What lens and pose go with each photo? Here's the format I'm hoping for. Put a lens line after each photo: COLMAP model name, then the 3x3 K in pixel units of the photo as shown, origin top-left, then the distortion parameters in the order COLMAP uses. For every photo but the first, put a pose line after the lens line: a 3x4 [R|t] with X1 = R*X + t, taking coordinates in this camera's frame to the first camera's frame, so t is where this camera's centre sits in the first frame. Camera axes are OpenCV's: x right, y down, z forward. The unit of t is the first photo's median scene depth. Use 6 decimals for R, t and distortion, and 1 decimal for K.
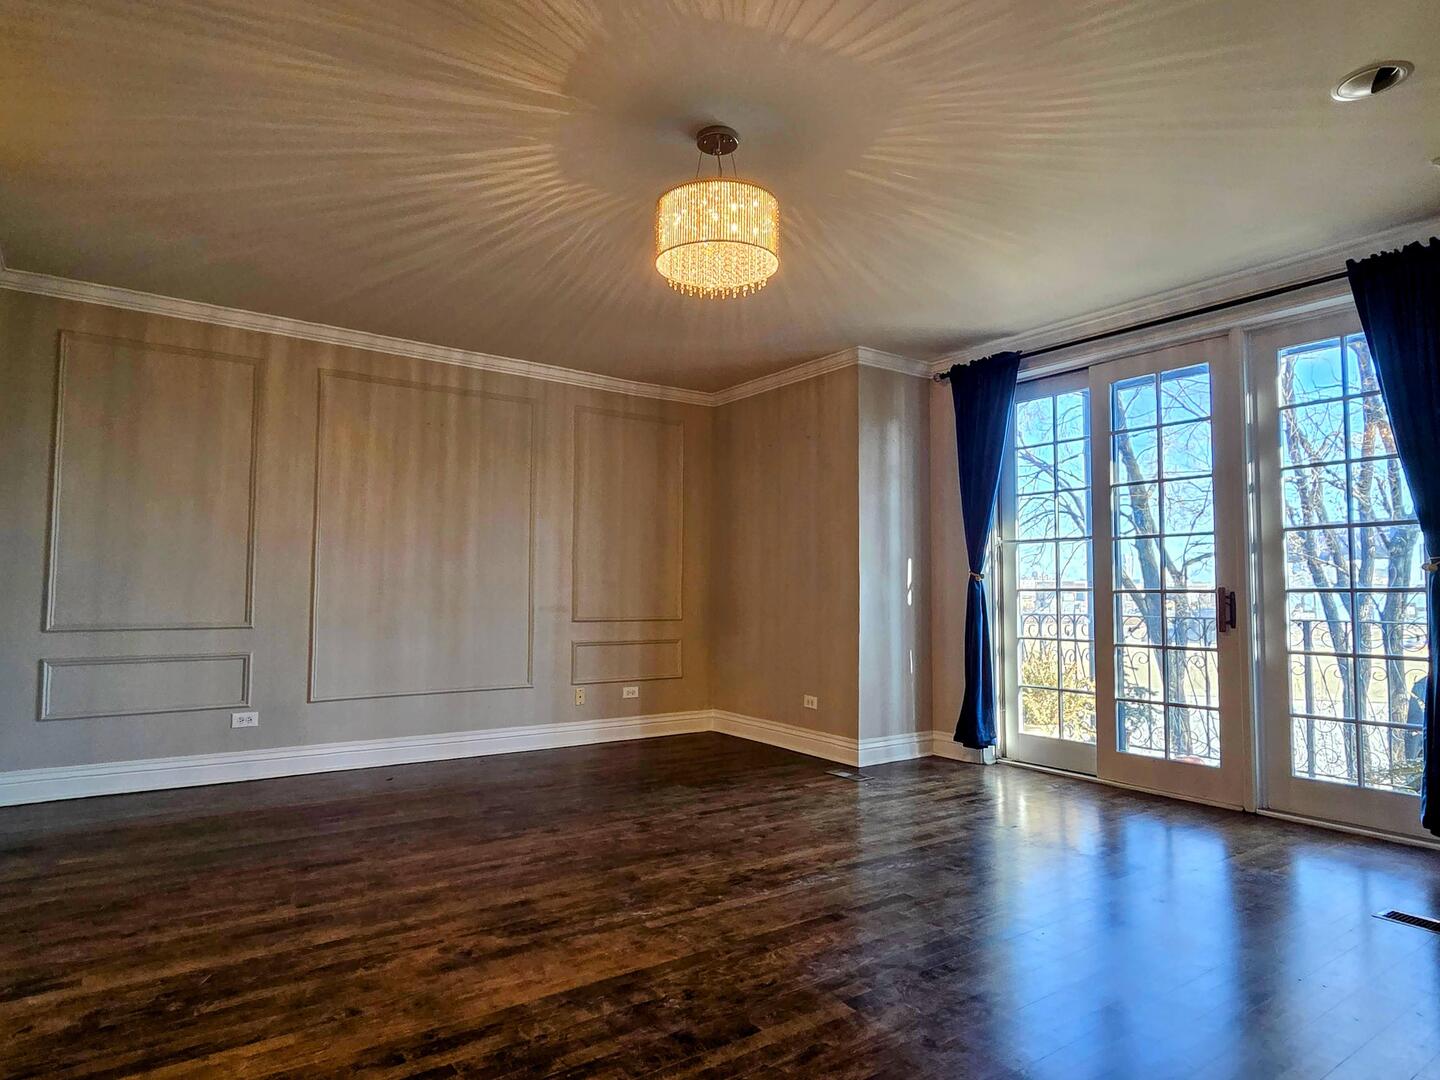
lens RADIAL K [[845.9, 0, 714.5], [0, 845.9, 544.9], [0, 0, 1]] dist [0.020519, 0.000363]
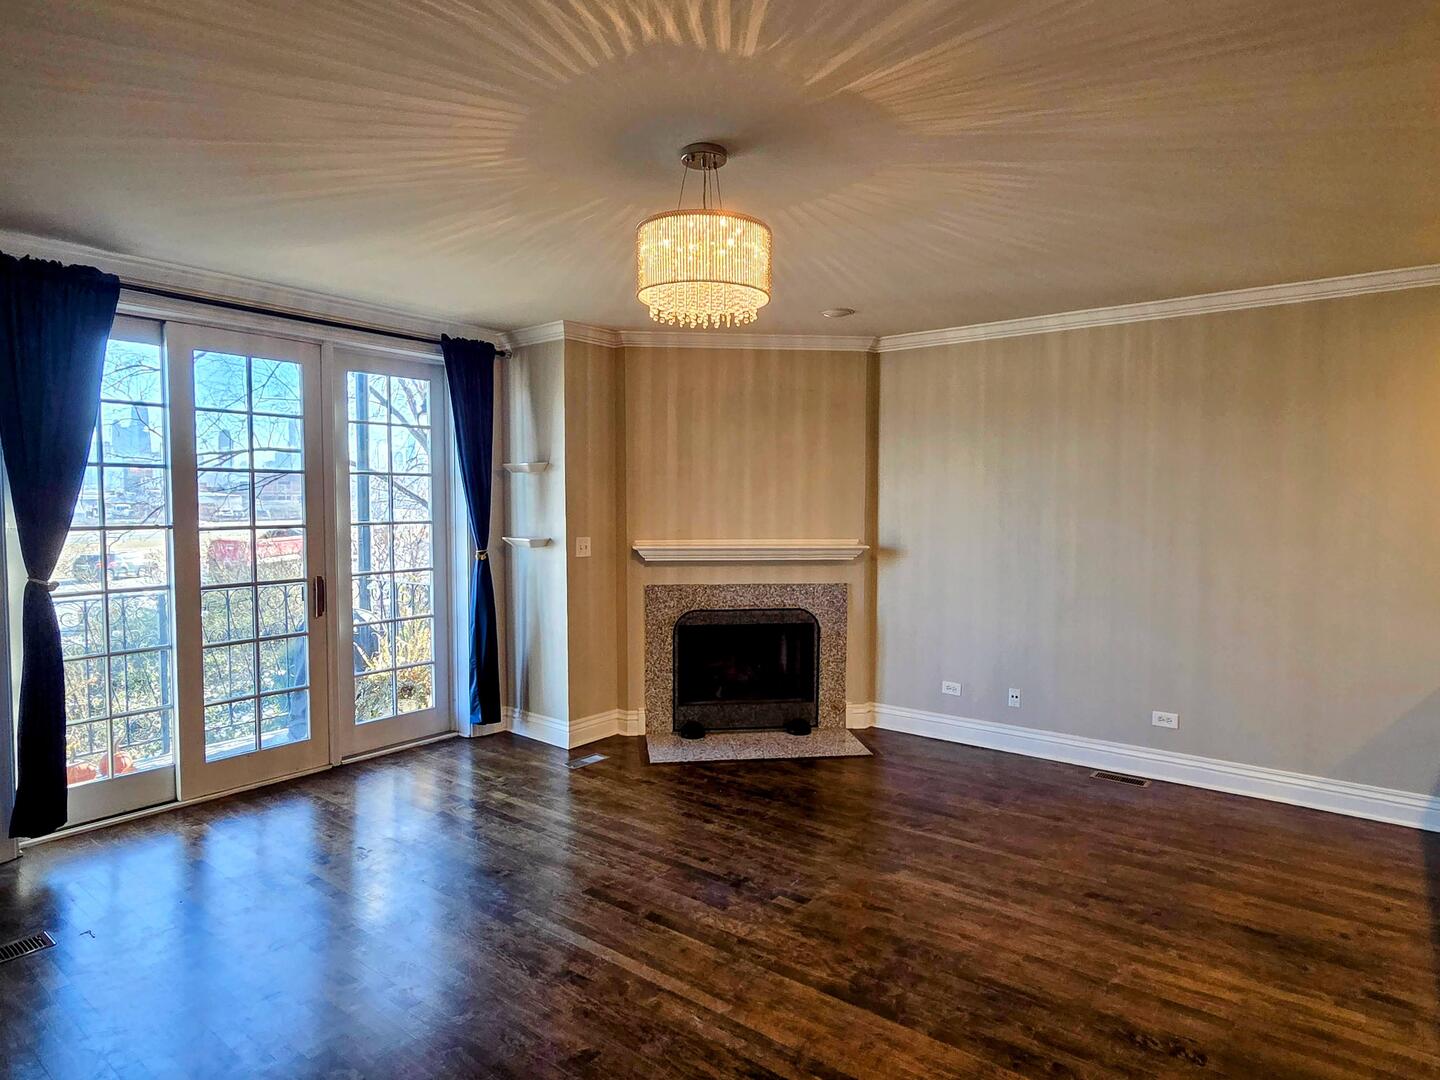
lens RADIAL K [[845.9, 0, 714.5], [0, 845.9, 544.9], [0, 0, 1]] dist [0.020519, 0.000363]
pose [[-0.298408, -0.058036, 0.952672, -0.811246], [-0.054765, 0.997546, 0.043616, -0.090325], [-0.952866, -0.039158, -0.300854, 1.134700]]
